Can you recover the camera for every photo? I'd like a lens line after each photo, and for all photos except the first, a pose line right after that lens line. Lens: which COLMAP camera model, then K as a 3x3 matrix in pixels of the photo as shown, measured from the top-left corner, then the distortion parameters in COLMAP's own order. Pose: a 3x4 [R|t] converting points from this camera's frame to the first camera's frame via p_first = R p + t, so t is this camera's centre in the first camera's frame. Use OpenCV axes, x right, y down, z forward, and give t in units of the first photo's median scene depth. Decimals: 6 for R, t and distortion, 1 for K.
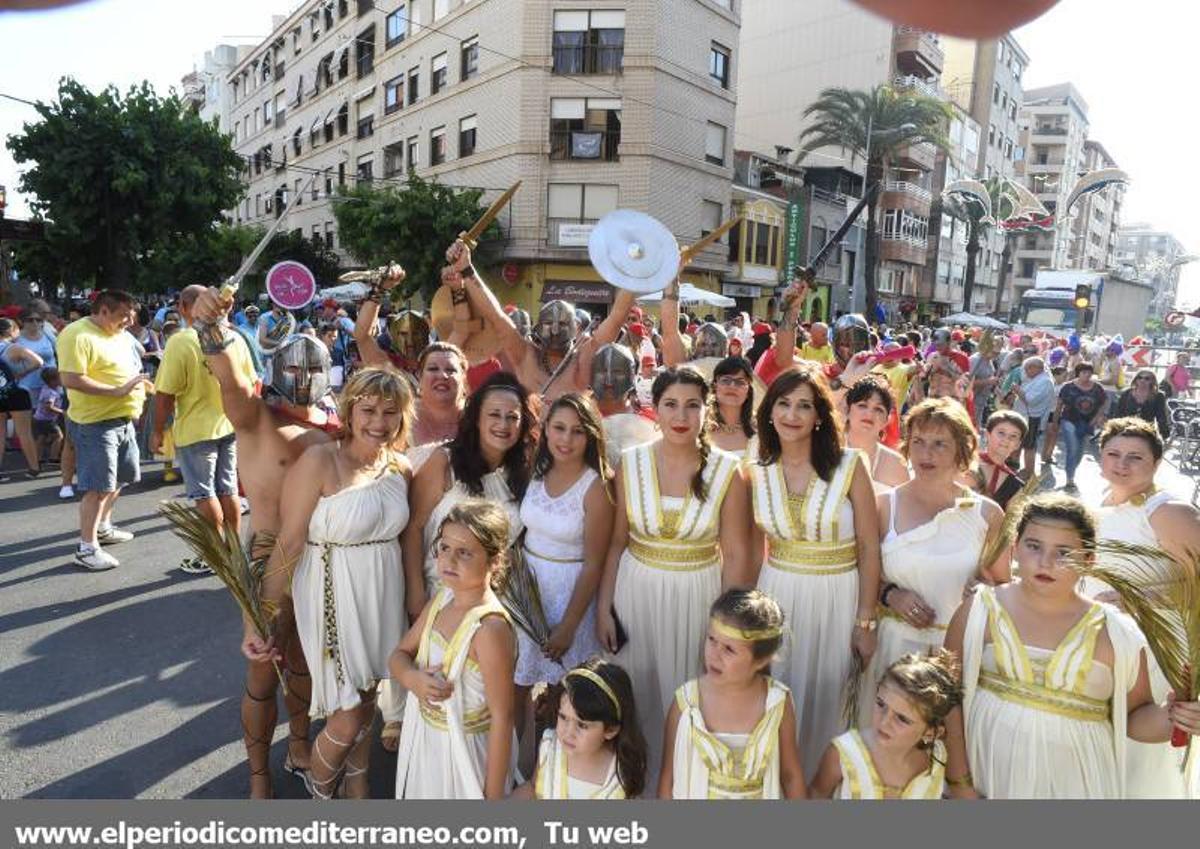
lens RADIAL K [[676.9, 0, 597.5], [0, 676.9, 406.0], [0, 0, 1]] dist [-0.096577, 0.064420]
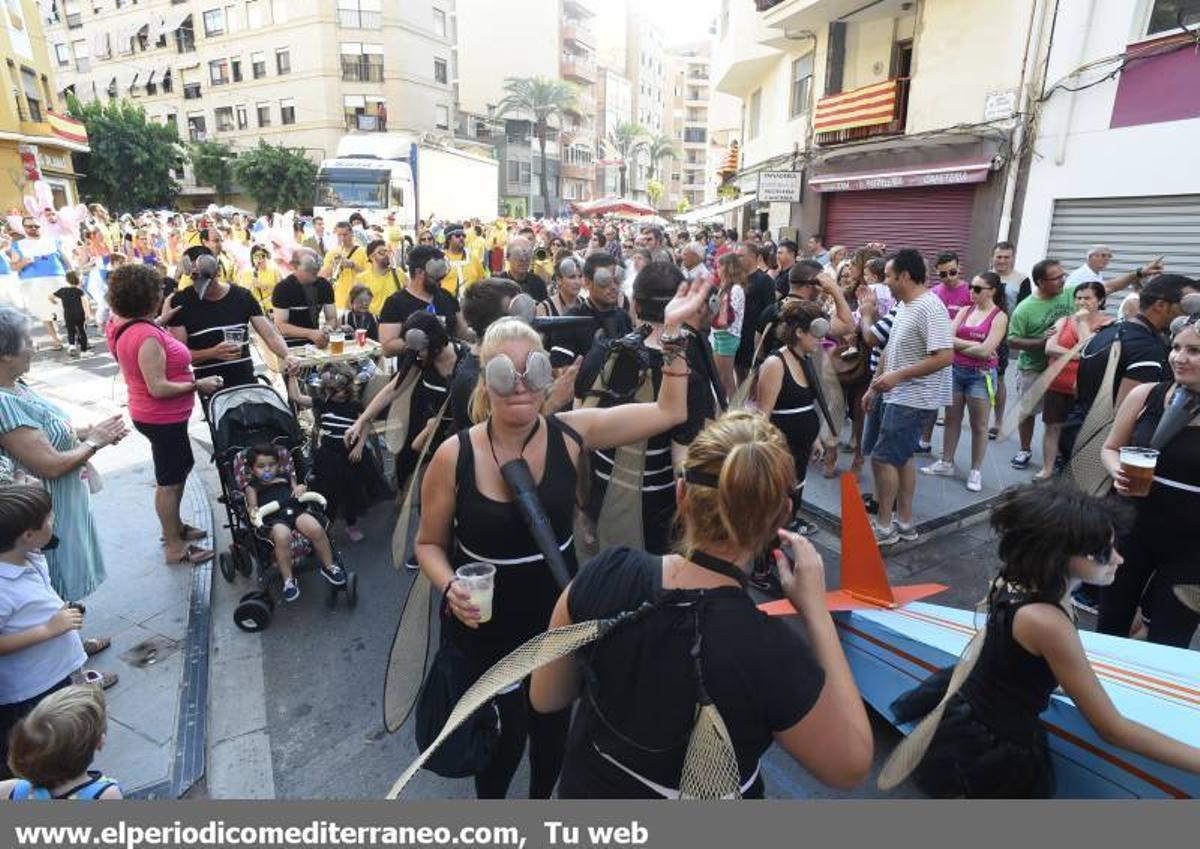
lens RADIAL K [[676.9, 0, 597.5], [0, 676.9, 406.0], [0, 0, 1]] dist [-0.096577, 0.064420]
pose [[0.942079, -0.116344, 0.314566, -0.058065], [0.073767, 0.986816, 0.144059, 0.103563], [-0.327179, -0.112510, 0.938241, -0.673018]]
